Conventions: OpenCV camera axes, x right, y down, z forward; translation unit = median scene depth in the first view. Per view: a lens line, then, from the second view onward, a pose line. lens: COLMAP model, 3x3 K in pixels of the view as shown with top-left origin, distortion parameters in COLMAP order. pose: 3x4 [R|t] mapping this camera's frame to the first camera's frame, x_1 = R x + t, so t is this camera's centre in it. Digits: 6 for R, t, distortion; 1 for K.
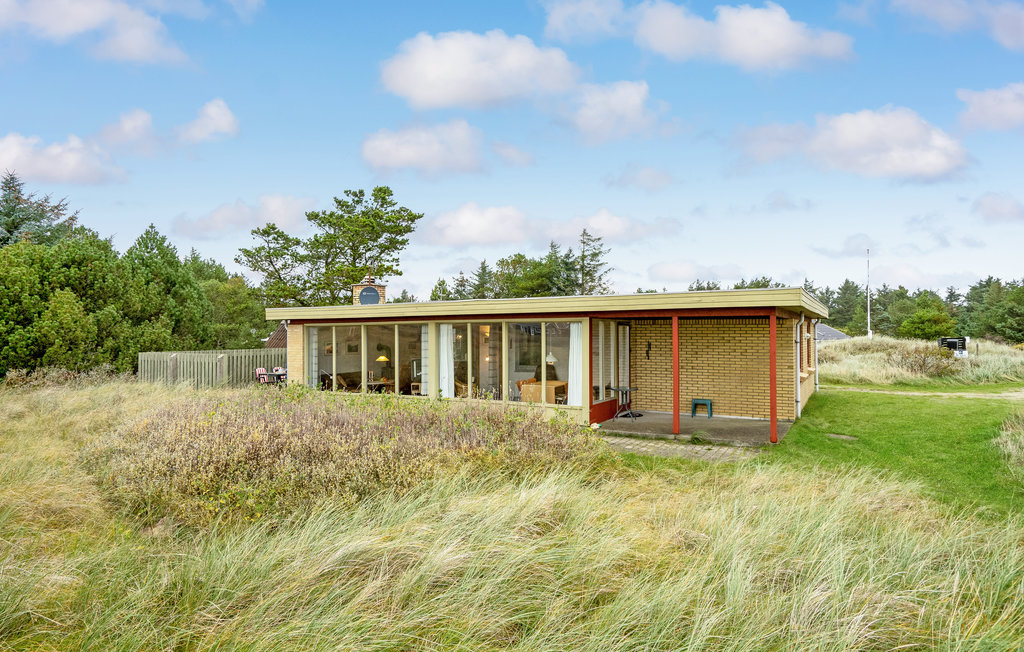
lens RADIAL K [[602.7, 0, 512.0], [0, 602.7, 326.0], [0, 0, 1]] dist [0.001979, 0.000499]
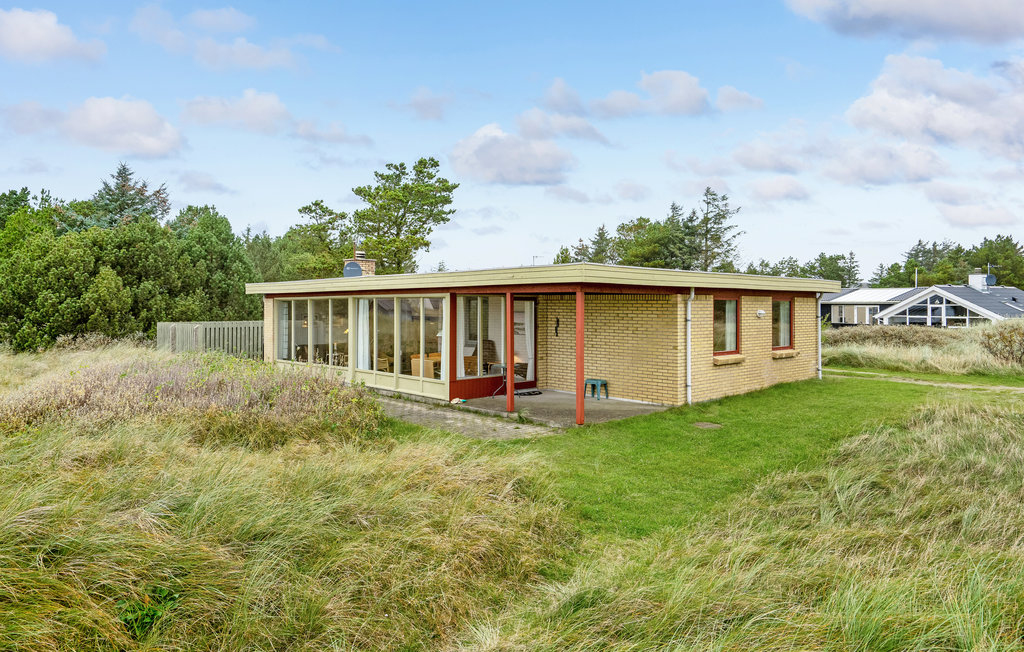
lens RADIAL K [[669.5, 0, 511.0], [0, 669.5, 298.7], [0, 0, 1]] dist [-0.002859, -0.000032]
pose [[0.961482, 0.003985, -0.274840, 0.261599], [-0.003357, 0.999991, 0.002755, -0.004132], [0.274848, -0.001726, 0.961486, -0.022849]]
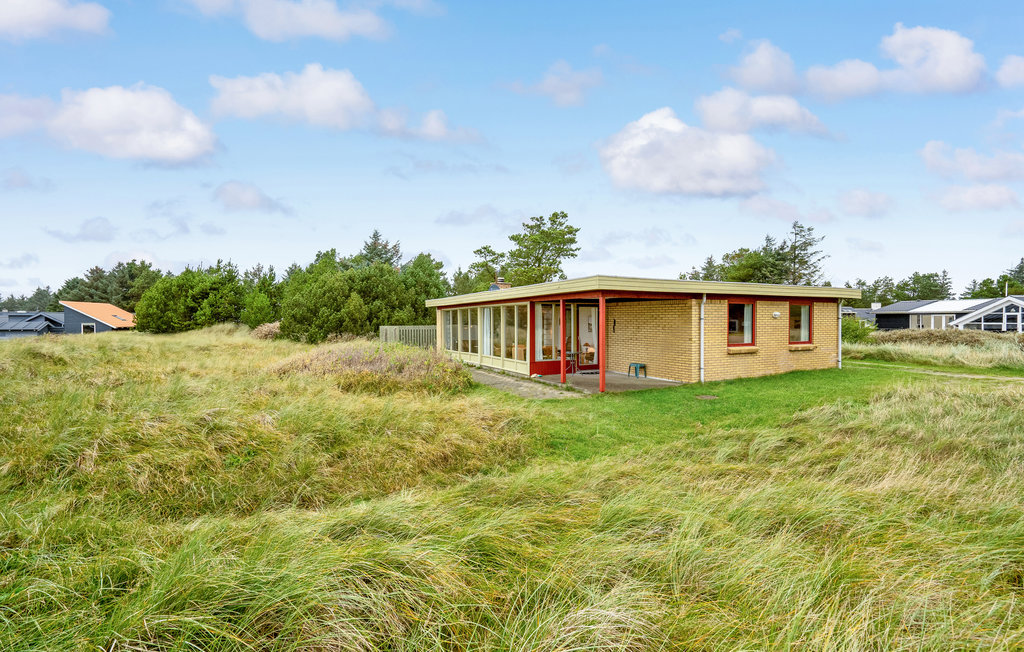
lens RADIAL K [[478.8, 0, 512.0], [0, 478.8, 326.0], [0, 0, 1]] dist [-0.055766, 0.023508]
pose [[0.839073, 0.007866, -0.543963, 0.354798], [0.006844, 0.999664, 0.025012, 0.007774], [0.543977, -0.024710, 0.838737, 0.002170]]
